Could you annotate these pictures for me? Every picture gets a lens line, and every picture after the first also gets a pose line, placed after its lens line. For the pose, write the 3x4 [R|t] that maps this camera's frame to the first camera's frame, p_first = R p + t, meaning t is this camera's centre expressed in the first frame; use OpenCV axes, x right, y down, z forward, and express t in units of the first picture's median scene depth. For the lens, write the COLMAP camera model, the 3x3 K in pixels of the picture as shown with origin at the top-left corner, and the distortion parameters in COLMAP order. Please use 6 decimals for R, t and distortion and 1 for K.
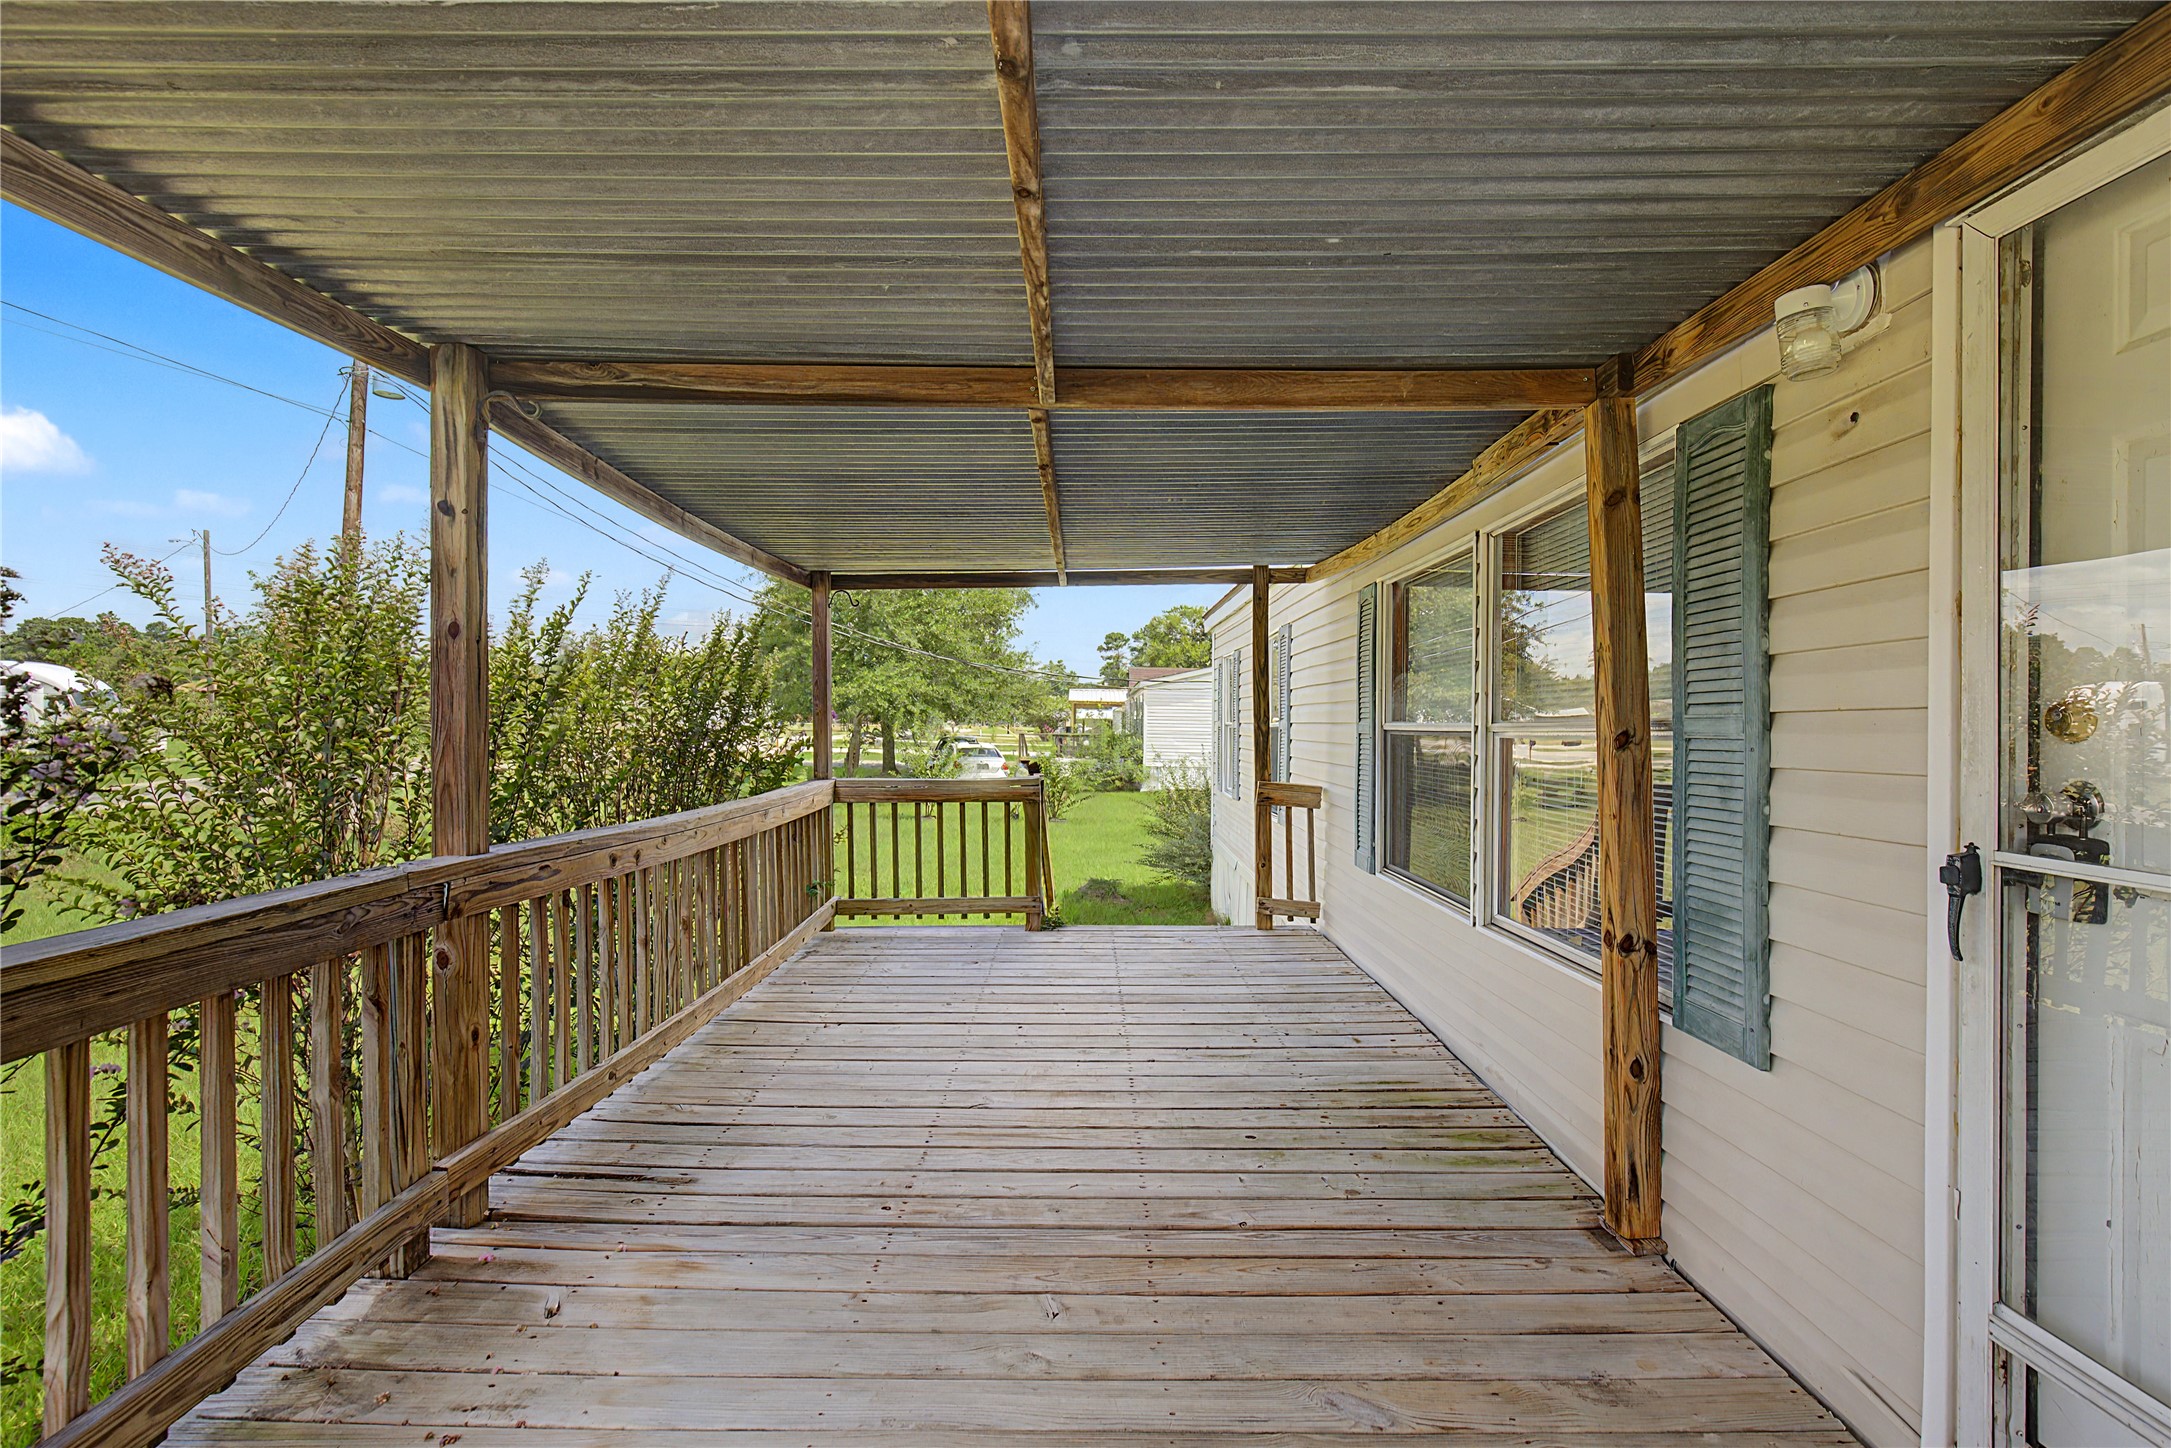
lens RADIAL K [[1003.4, 0, 1085.5], [0, 1003.4, 724.0], [0, 0, 1]] dist [-0.000077, -0.000015]
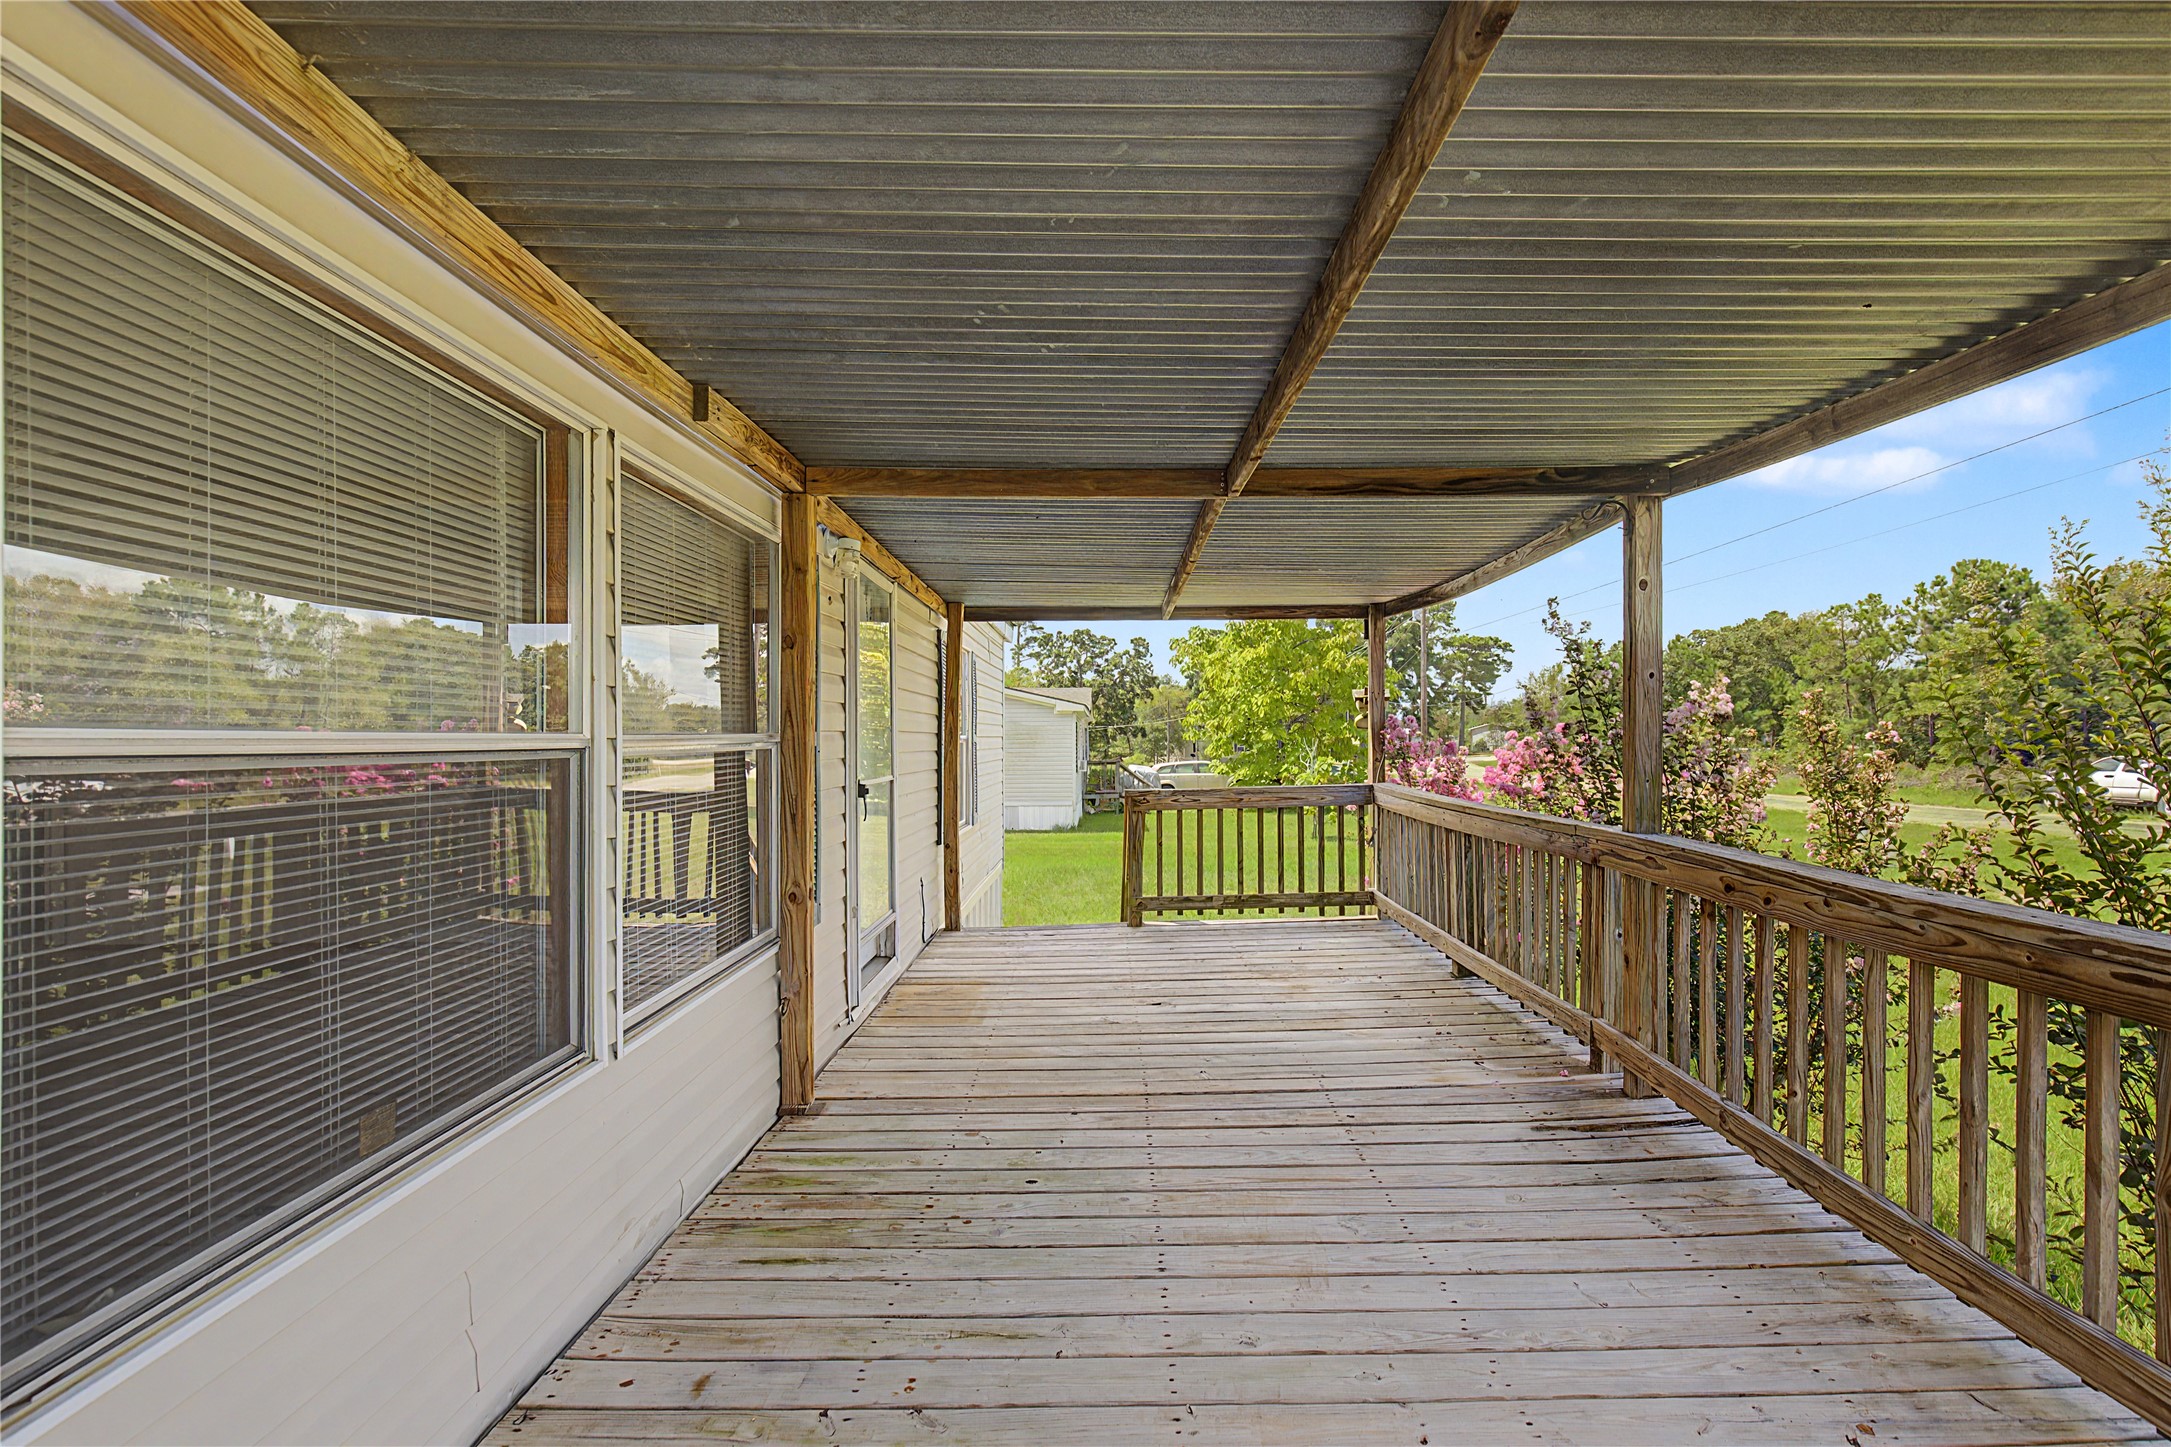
lens RADIAL K [[1003.4, 0, 1085.5], [0, 1003.4, 723.5], [0, 0, 1]] dist [-0.000077, -0.000015]
pose [[-0.999731, -0.005971, 0.022402, 0.104183], [-0.006169, 0.999942, -0.008782, -0.003295], [-0.022348, -0.008918, -0.999710, 2.072302]]
